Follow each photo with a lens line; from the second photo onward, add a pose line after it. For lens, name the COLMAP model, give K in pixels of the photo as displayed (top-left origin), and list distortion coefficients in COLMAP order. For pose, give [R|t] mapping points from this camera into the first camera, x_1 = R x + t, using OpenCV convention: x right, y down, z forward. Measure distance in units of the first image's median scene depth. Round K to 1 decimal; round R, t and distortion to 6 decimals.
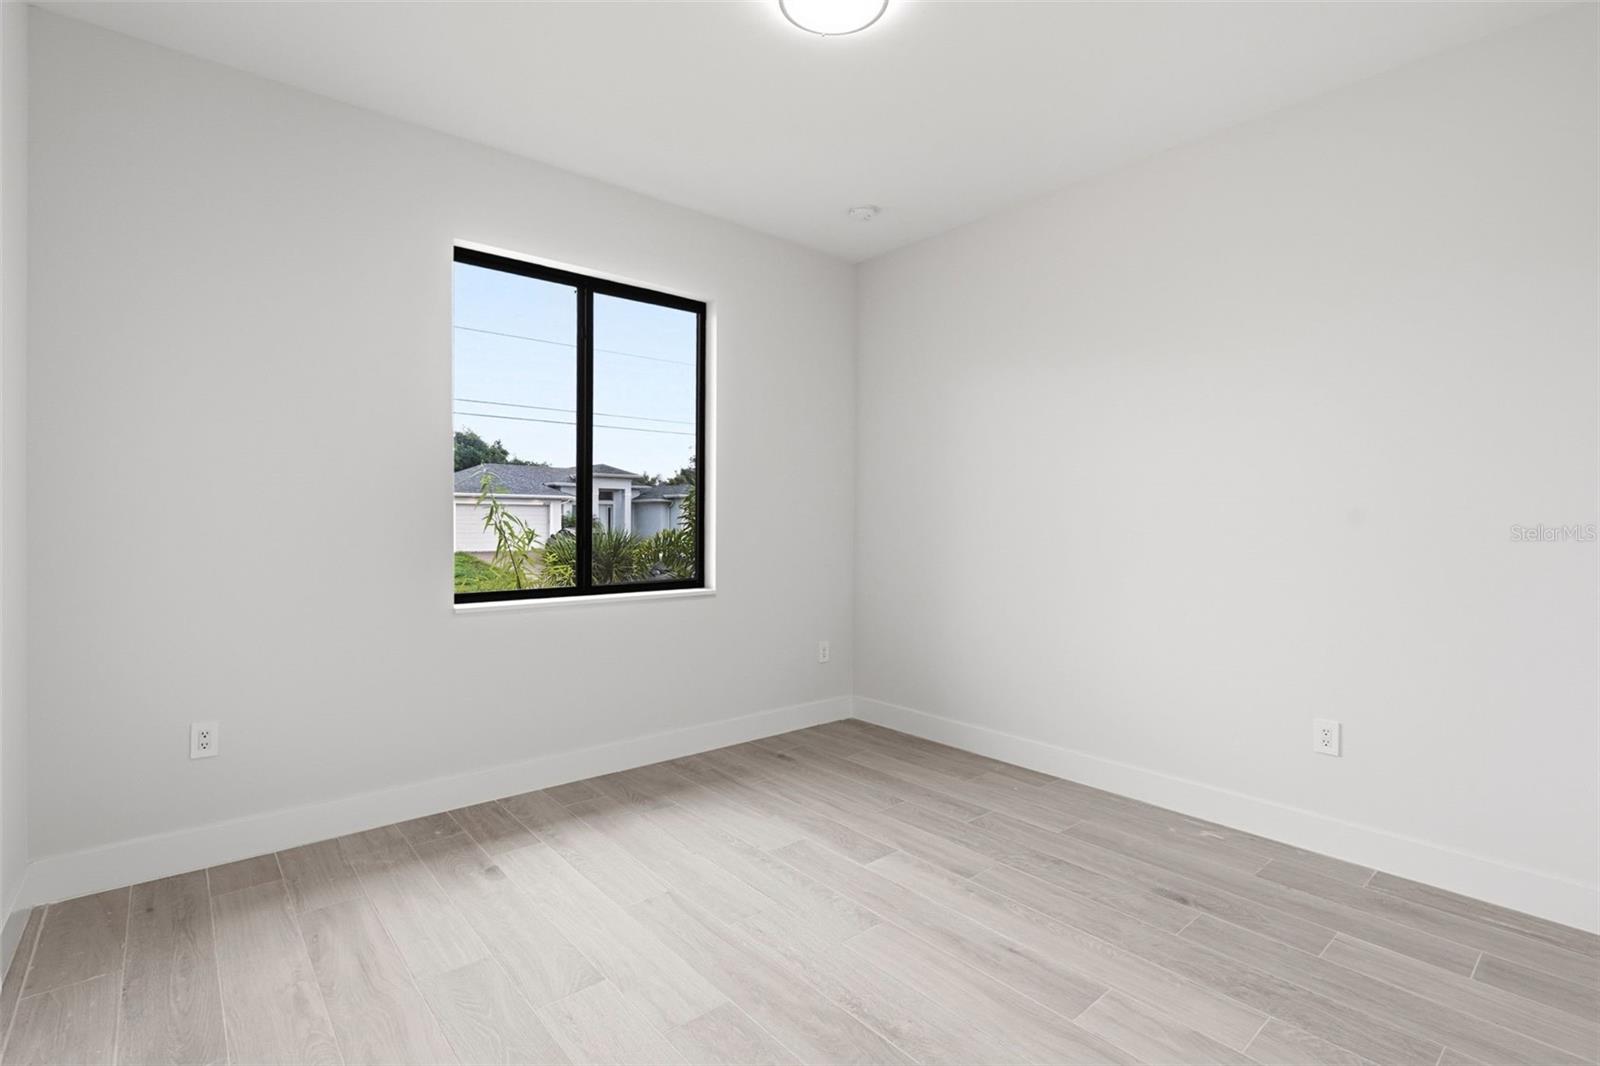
lens RADIAL K [[724.3, 0, 797.9], [0, 724.3, 525.2], [0, 0, 1]] dist [-0.006515, 0.000243]
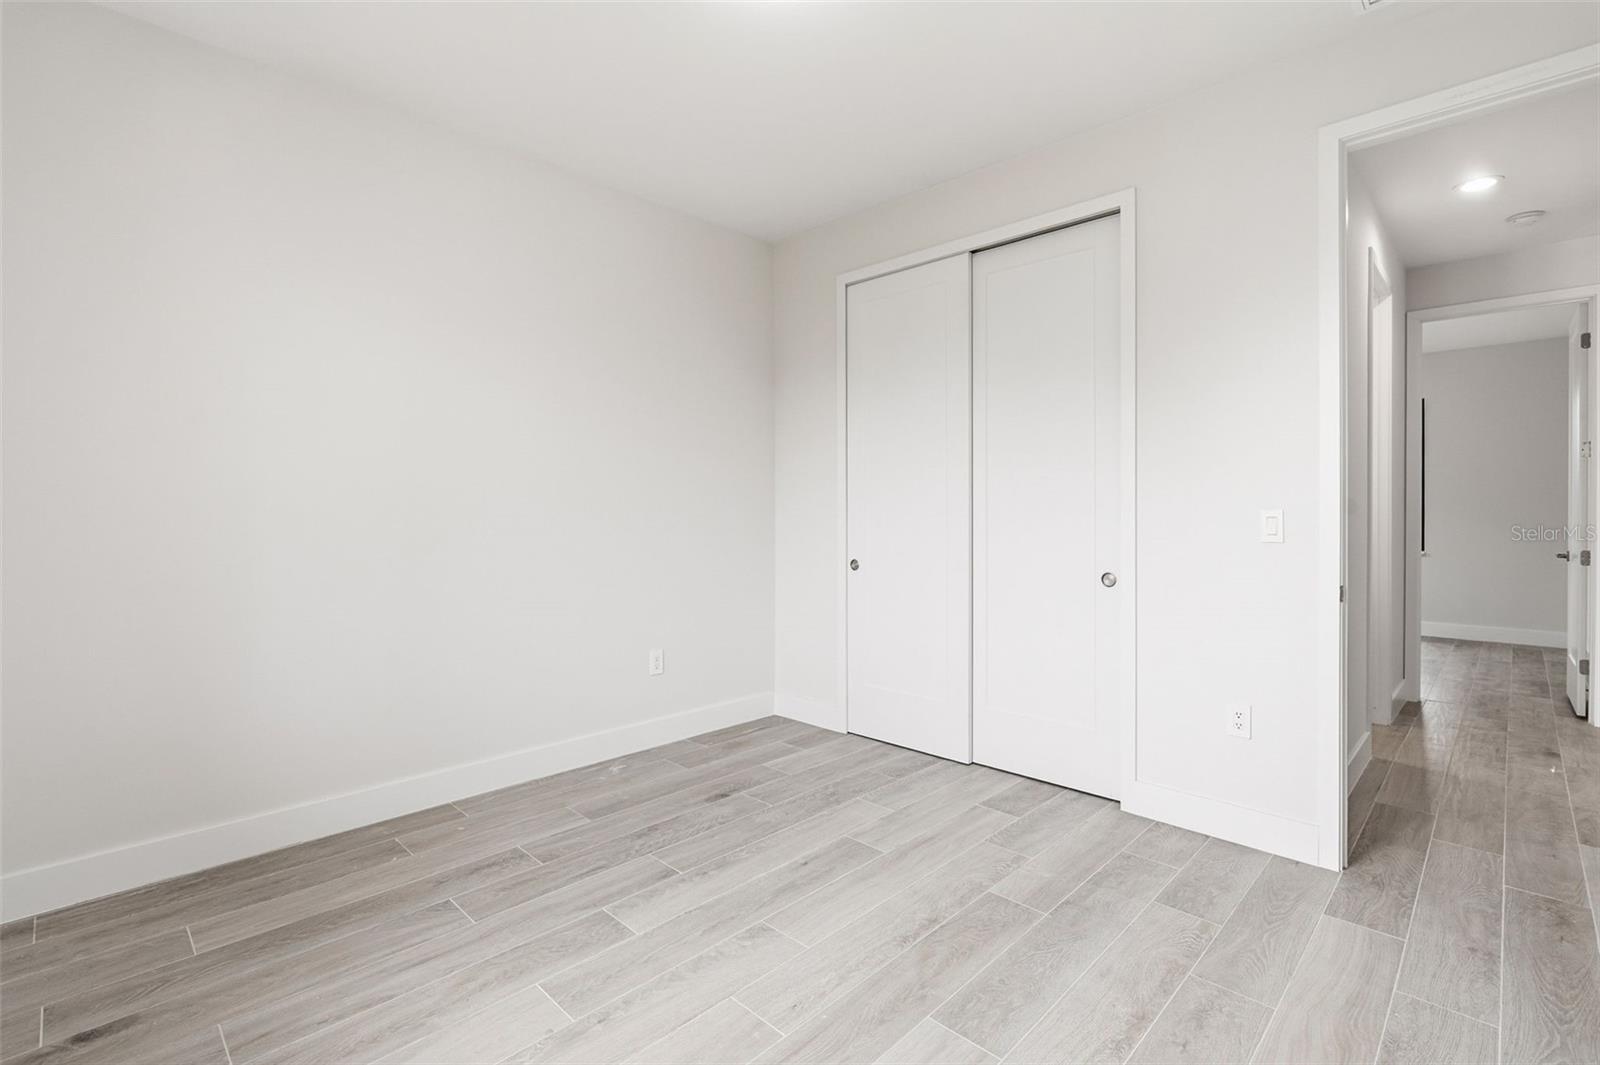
lens RADIAL K [[730.2, 0, 803.7], [0, 730.2, 509.7], [0, 0, 1]] dist [-0.004192, -0.000097]
pose [[-0.071465, -0.006373, 0.997423, -0.682984], [0.007260, 0.999950, 0.006910, -0.003460], [-0.997417, 0.007735, -0.071415, 0.820265]]
